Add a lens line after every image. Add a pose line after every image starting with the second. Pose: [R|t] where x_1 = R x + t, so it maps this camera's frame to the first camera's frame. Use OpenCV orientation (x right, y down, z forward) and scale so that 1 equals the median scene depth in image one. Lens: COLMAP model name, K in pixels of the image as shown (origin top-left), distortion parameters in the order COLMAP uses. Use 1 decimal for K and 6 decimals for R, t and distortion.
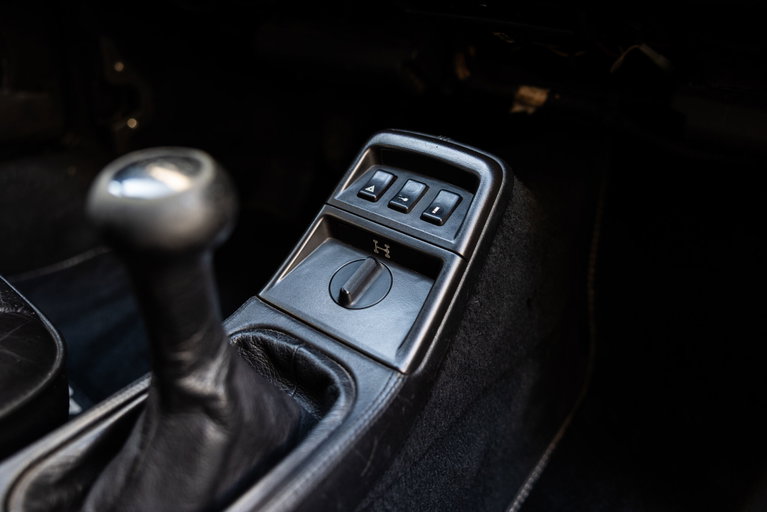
lens RADIAL K [[619.7, 0, 382.2], [0, 619.7, 257.8], [0, 0, 1]] dist [0.013064, 0.001937]
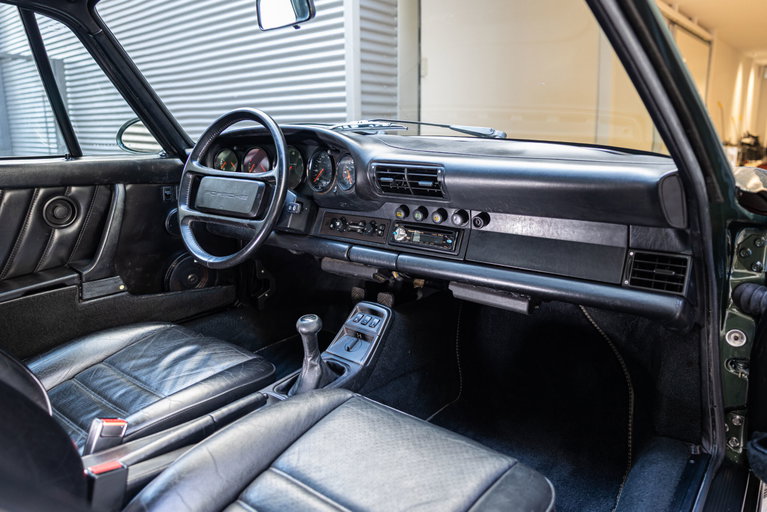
lens RADIAL K [[520.7, 0, 385.3], [0, 520.7, 257.0], [0, 0, 1]] dist [0.003212, -0.000025]
pose [[0.995529, -0.067492, -0.066083, 0.392854], [0.051079, 0.973153, -0.224419, 0.234395], [0.079455, 0.220040, 0.972250, -2.083902]]
